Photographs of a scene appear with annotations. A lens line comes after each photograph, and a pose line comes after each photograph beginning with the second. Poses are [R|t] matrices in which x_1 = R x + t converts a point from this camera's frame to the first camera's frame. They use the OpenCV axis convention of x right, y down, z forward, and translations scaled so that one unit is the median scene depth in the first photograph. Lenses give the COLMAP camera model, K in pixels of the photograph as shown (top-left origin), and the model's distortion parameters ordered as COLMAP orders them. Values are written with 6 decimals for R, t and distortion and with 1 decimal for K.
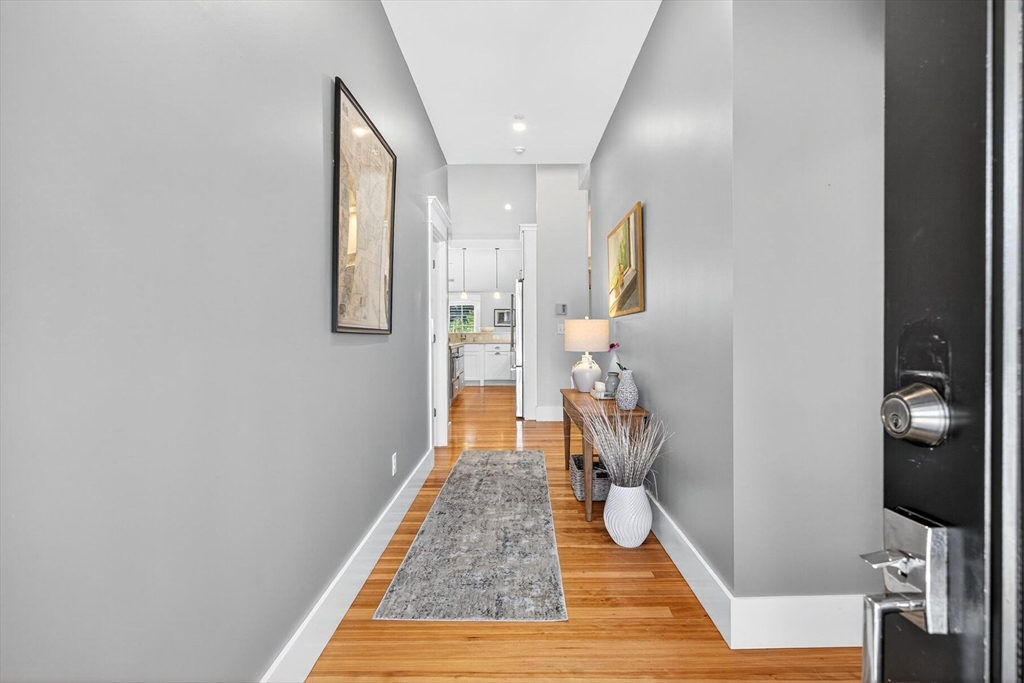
lens RADIAL K [[591.1, 0, 514.8], [0, 591.1, 331.5], [0, 0, 1]] dist [0.048921, 0.000541]
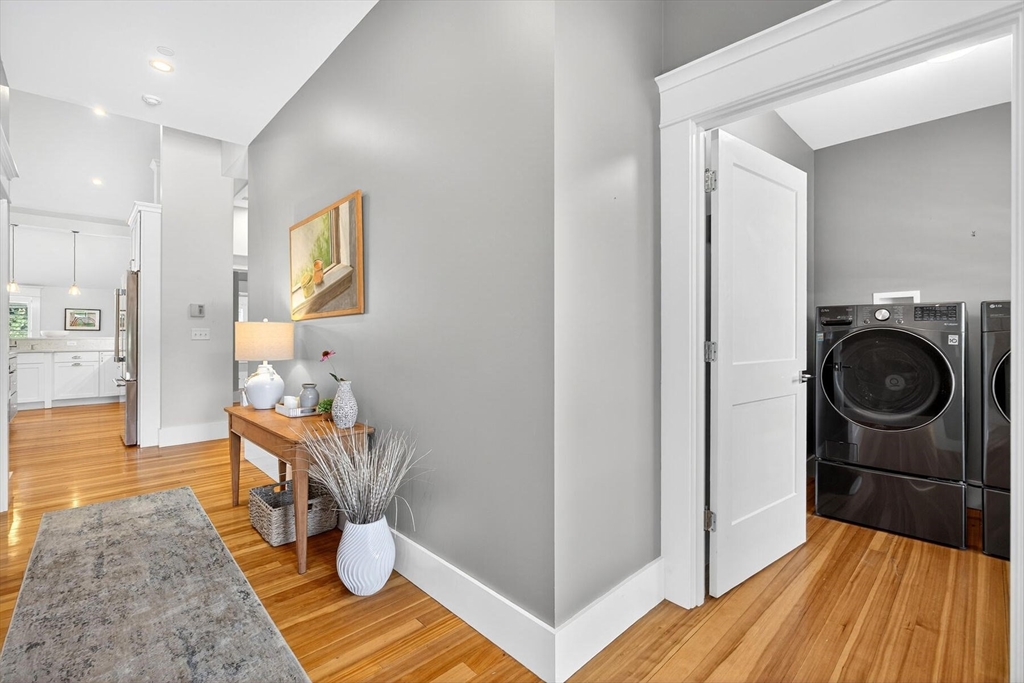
lens RADIAL K [[467.0, 0, 511.0], [0, 467.0, 334.0], [0, 0, 1]] dist [0.000005, 0.001709]
pose [[0.715661, 0.006170, 0.698421, -0.102892], [-0.000946, 0.999969, -0.007865, 0.001611], [-0.698448, 0.004968, 0.715644, 0.313481]]
